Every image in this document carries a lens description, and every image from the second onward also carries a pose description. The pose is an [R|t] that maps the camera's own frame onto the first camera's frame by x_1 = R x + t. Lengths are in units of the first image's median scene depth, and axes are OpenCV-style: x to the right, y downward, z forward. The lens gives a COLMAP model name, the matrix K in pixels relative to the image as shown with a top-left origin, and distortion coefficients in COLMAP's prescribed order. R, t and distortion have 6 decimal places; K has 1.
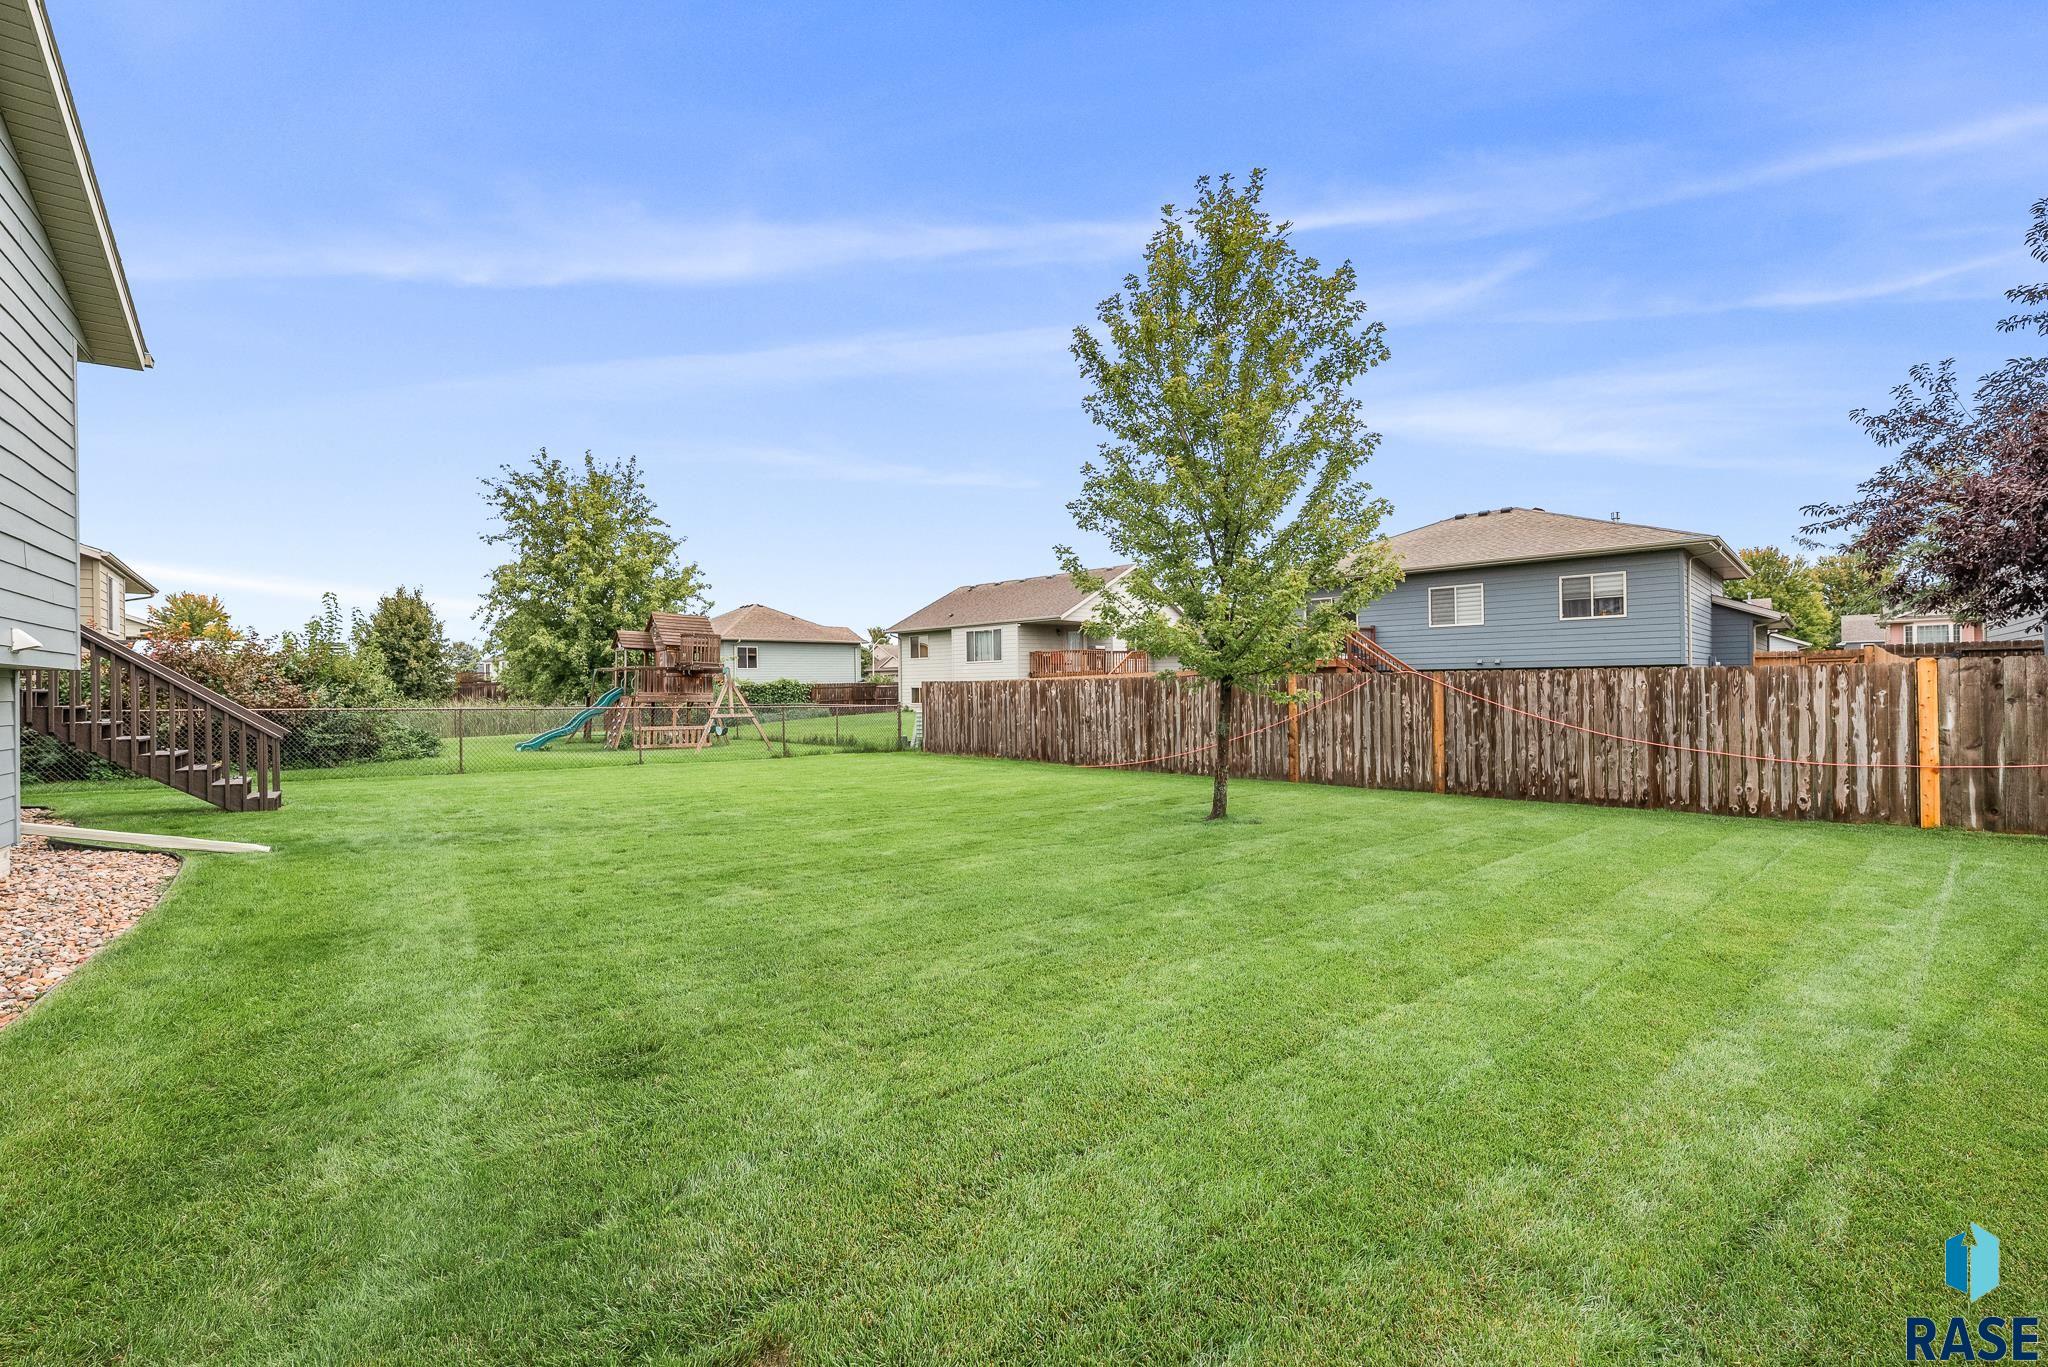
lens RADIAL K [[831.5, 0, 1015.4], [0, 831.5, 682.3], [0, 0, 1]] dist [-0.000738, 0.000001]
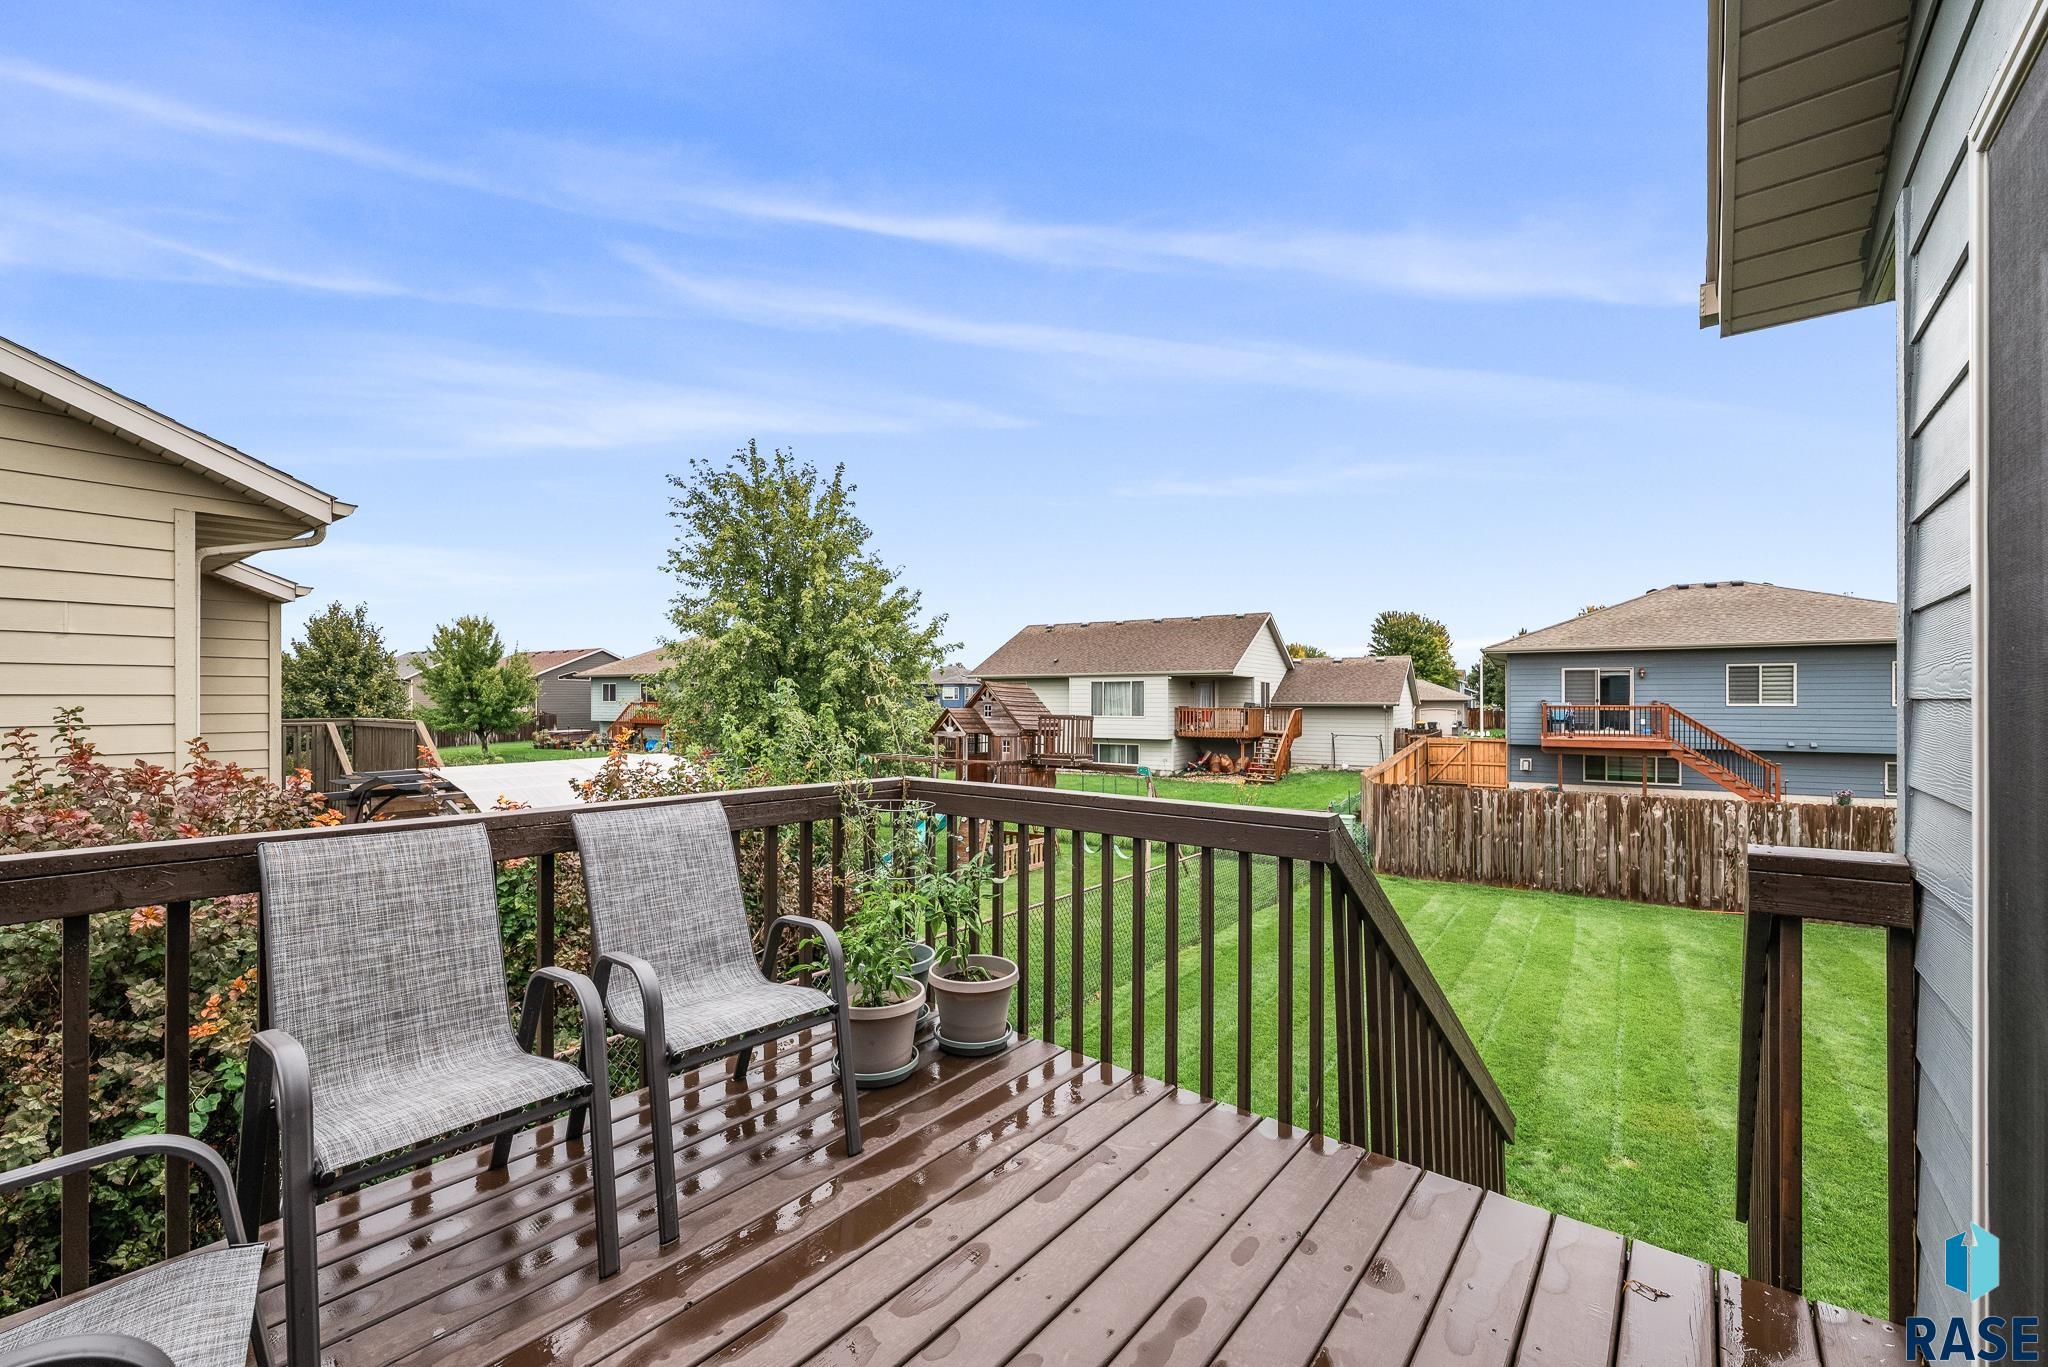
lens RADIAL K [[831.5, 0, 1015.4], [0, 831.5, 682.3], [0, 0, 1]] dist [-0.000738, 0.000001]
pose [[0.975246, 0.020118, 0.220204, -0.768748], [-0.015394, 0.999614, -0.023147, -0.090105], [-0.220585, 0.019185, 0.975179, 0.385263]]
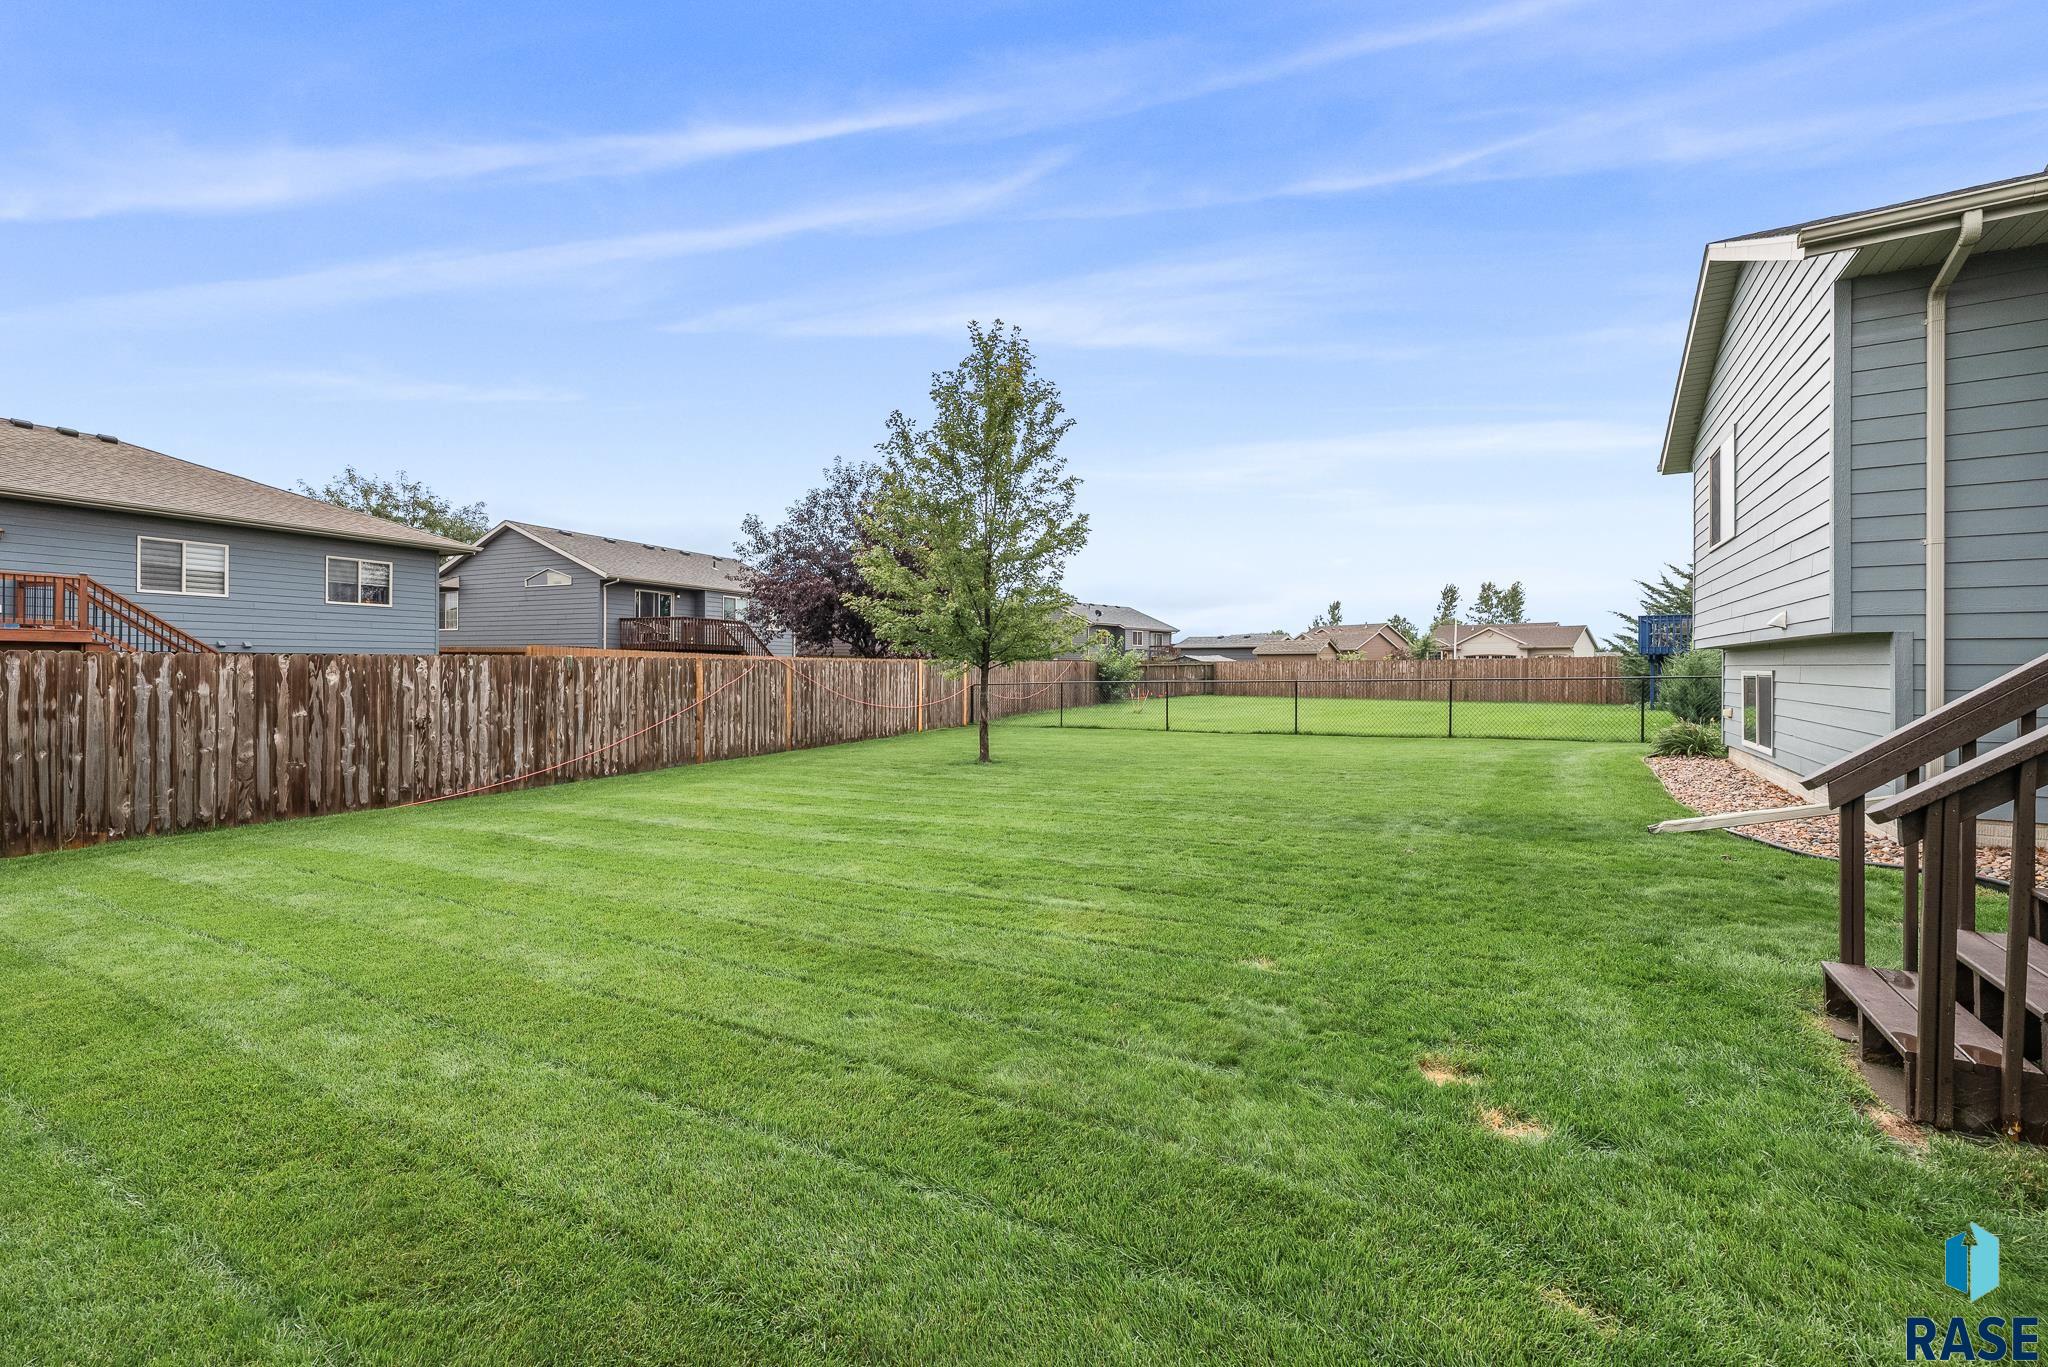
lens RADIAL K [[831.5, 0, 1015.4], [0, 831.5, 682.3], [0, 0, 1]] dist [-0.000738, 0.000001]
pose [[-0.341972, 0.000065, 0.939710, -0.635374], [0.006145, 0.999979, 0.002167, 0.016680], [-0.939690, 0.006516, -0.341965, 0.820102]]
